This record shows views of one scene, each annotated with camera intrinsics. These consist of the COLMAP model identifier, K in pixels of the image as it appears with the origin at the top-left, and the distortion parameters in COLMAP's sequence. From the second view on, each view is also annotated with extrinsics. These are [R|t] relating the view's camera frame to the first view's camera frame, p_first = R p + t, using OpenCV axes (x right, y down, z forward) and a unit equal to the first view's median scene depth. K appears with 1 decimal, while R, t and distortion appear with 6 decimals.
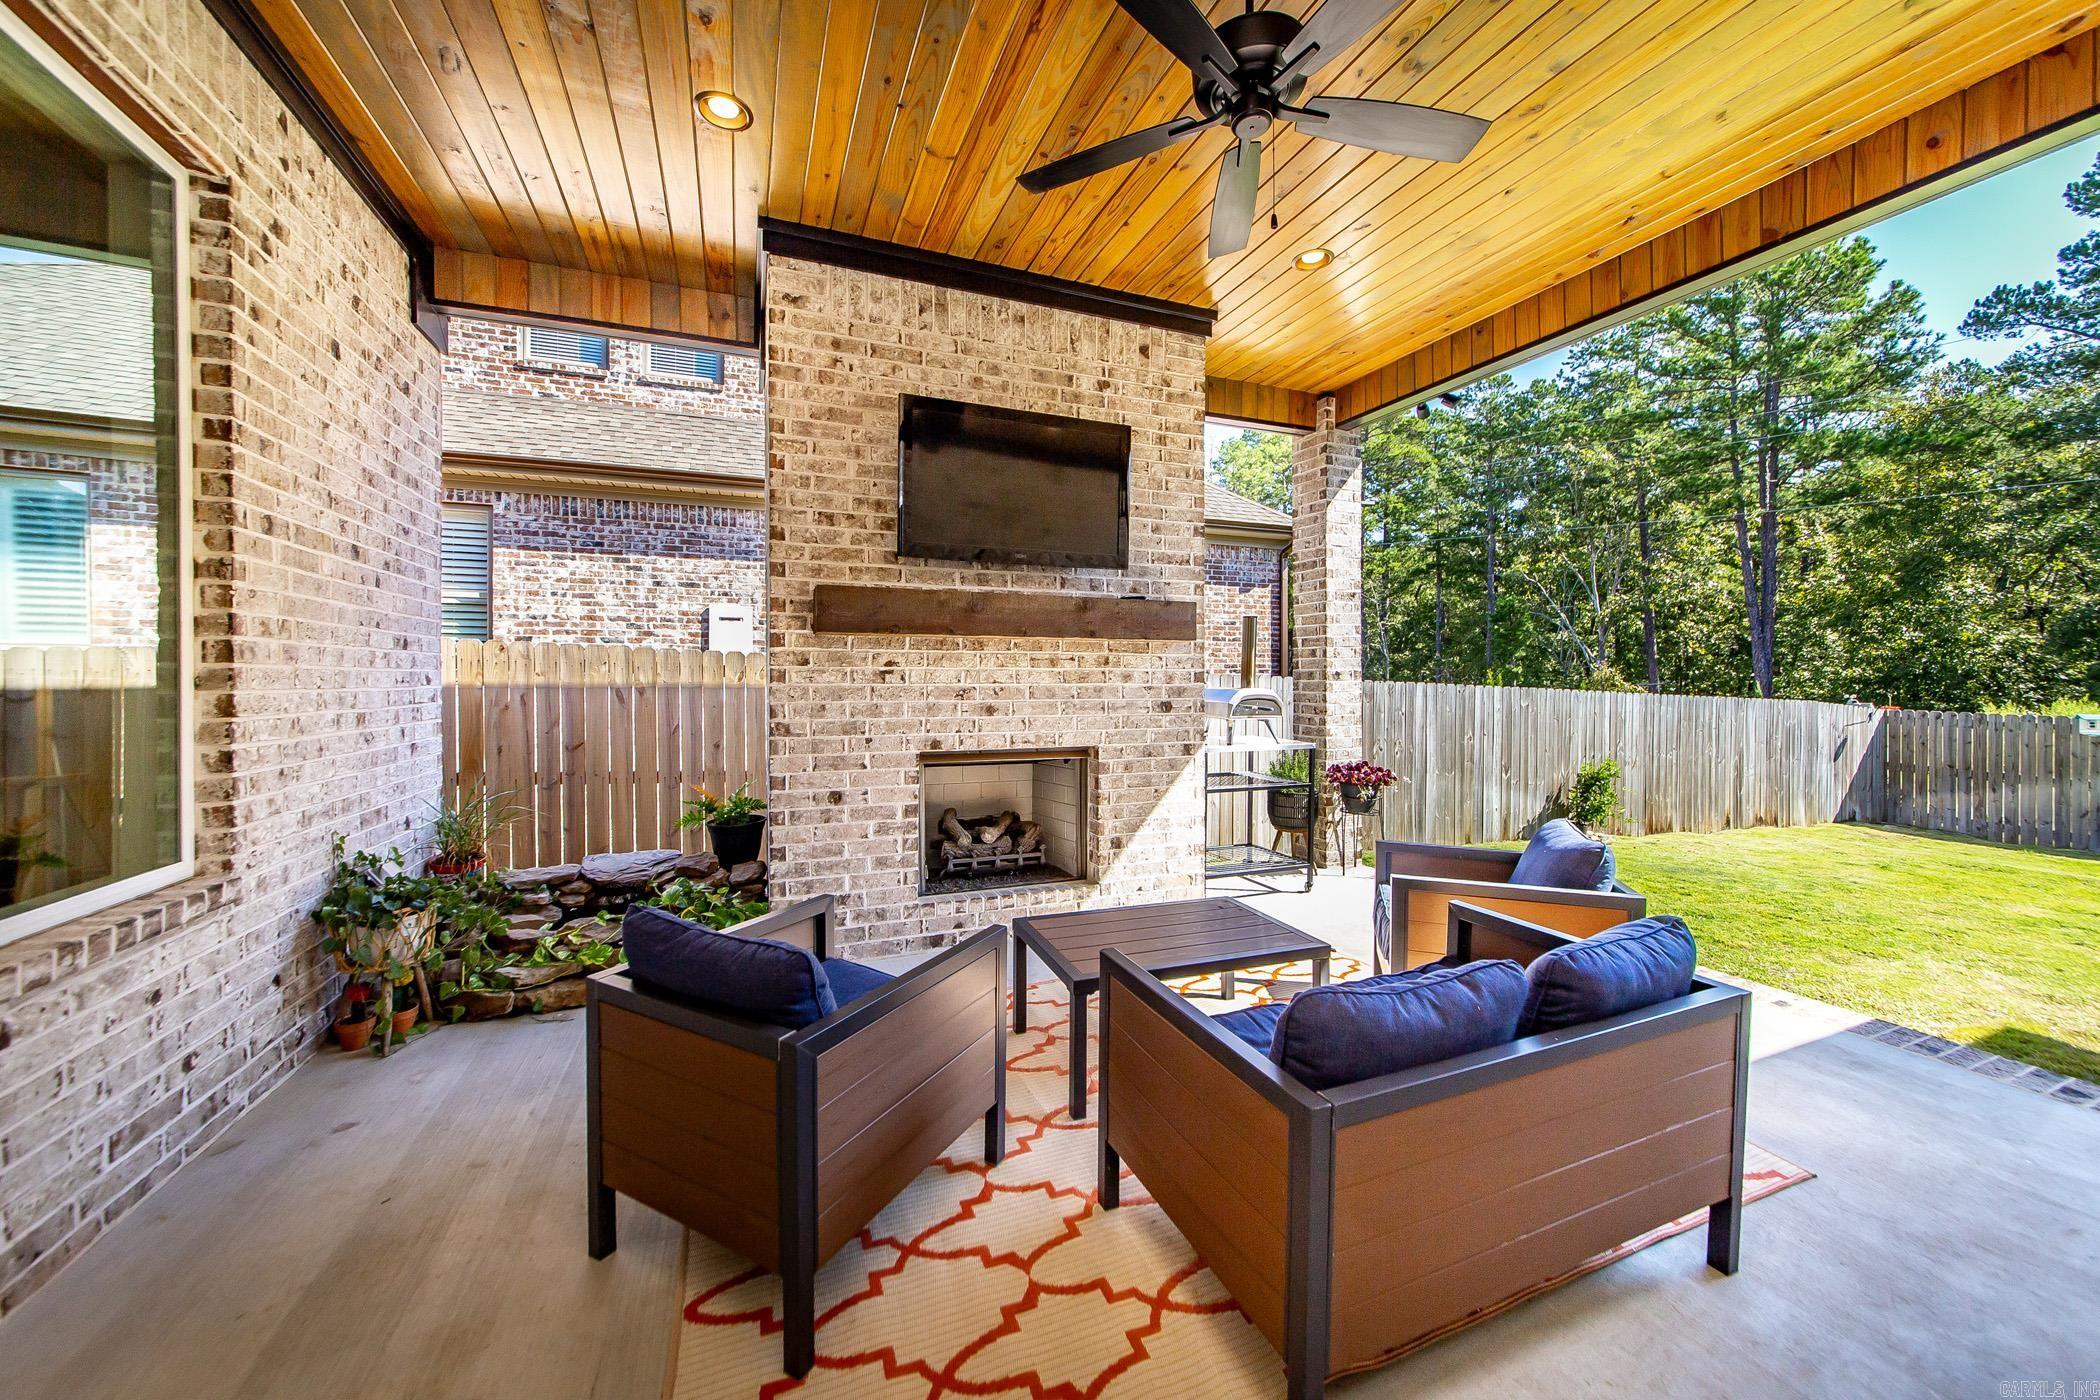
lens RADIAL K [[751.9, 0, 1040.1], [0, 751.9, 684.5], [0, 0, 1]] dist [-0.001748, 0.000028]
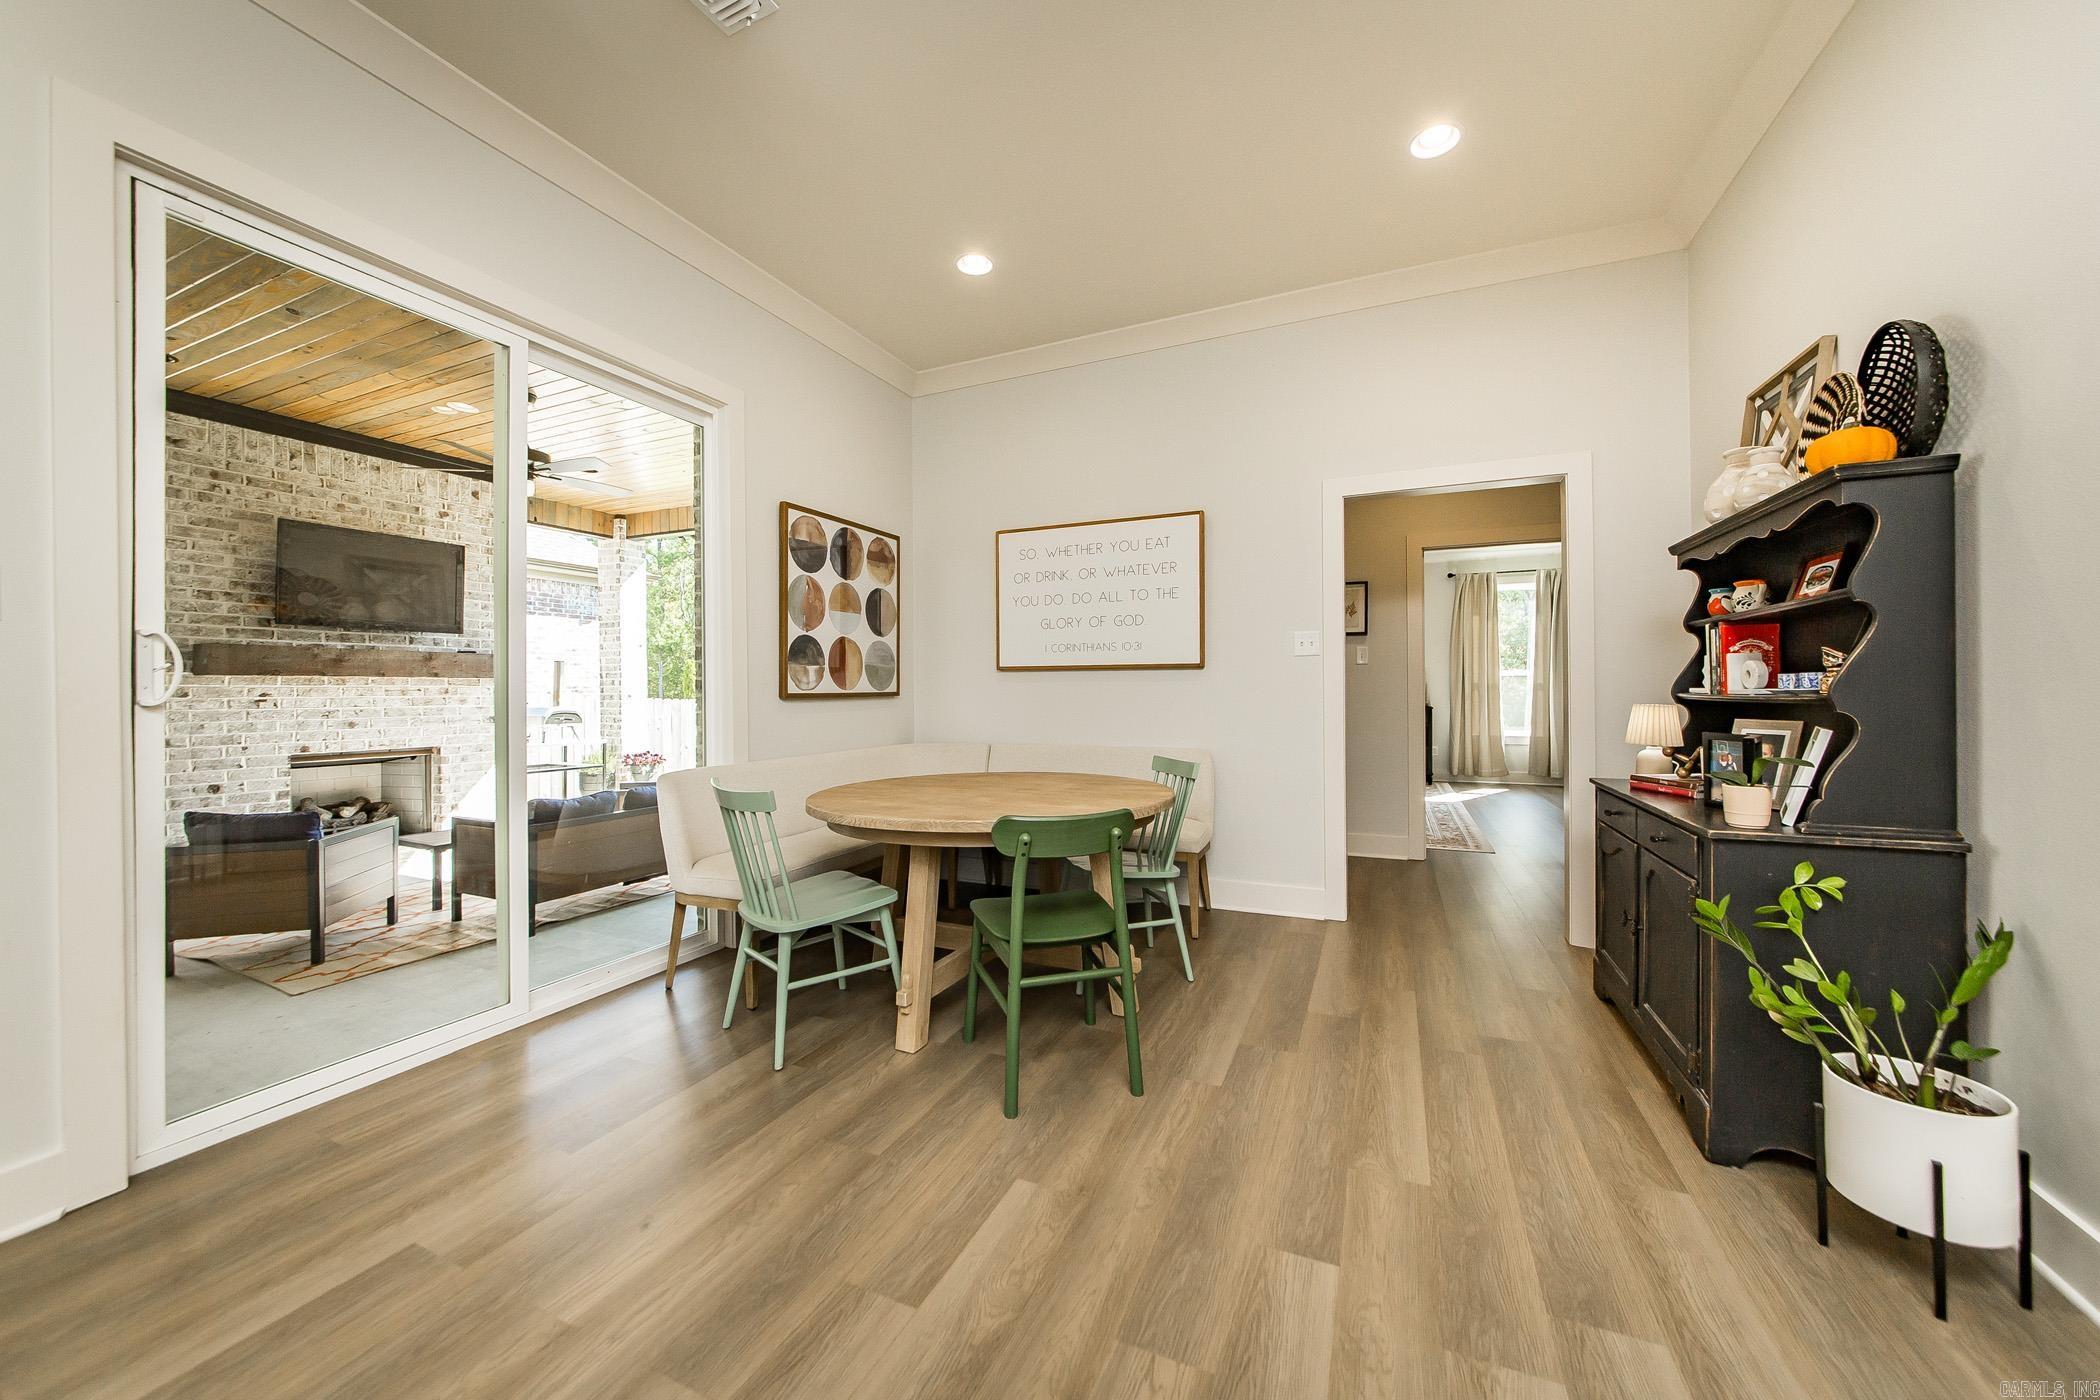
lens RADIAL K [[763.7, 0, 1044.5], [0, 763.7, 686.4], [0, 0, 1]] dist [-0.012397, 0.000496]
pose [[0.715690, -0.003269, 0.698410, -0.130929], [0.014703, 0.999838, -0.010387, -0.006639], [-0.698263, 0.017703, 0.715622, -1.060118]]
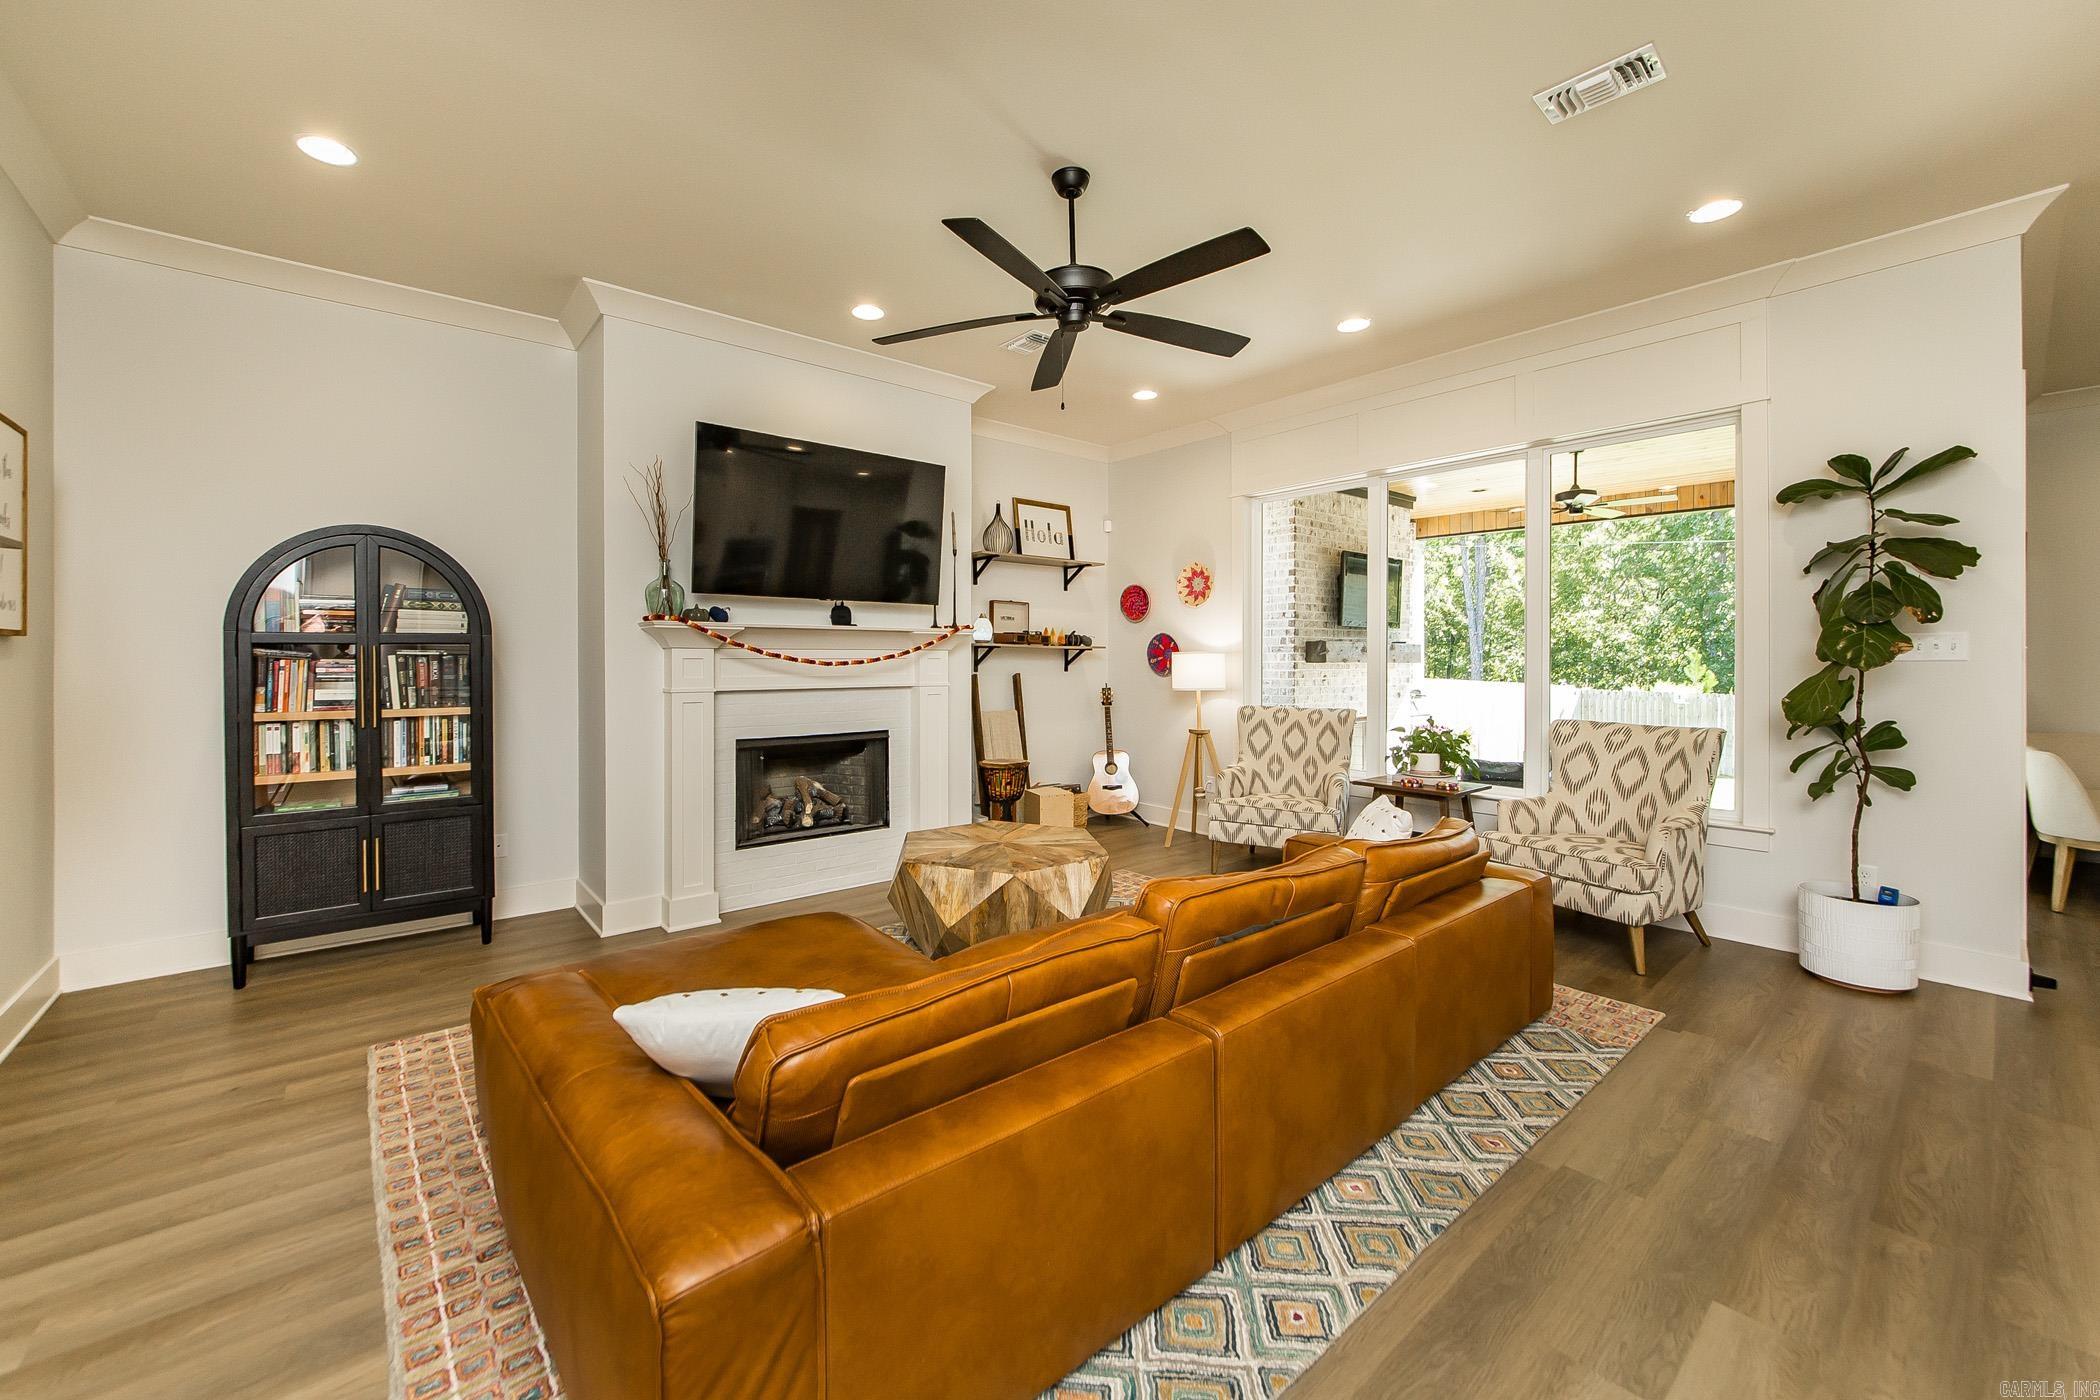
lens RADIAL K [[812.0, 0, 1000.6], [0, 812.0, 683.4], [0, 0, 1]] dist [-0.012884, -0.000060]
pose [[0.956644, -0.009179, 0.291116, -1.631387], [0.003268, 0.999779, 0.020785, -0.054569], [-0.291242, -0.018933, 0.956462, -0.840090]]
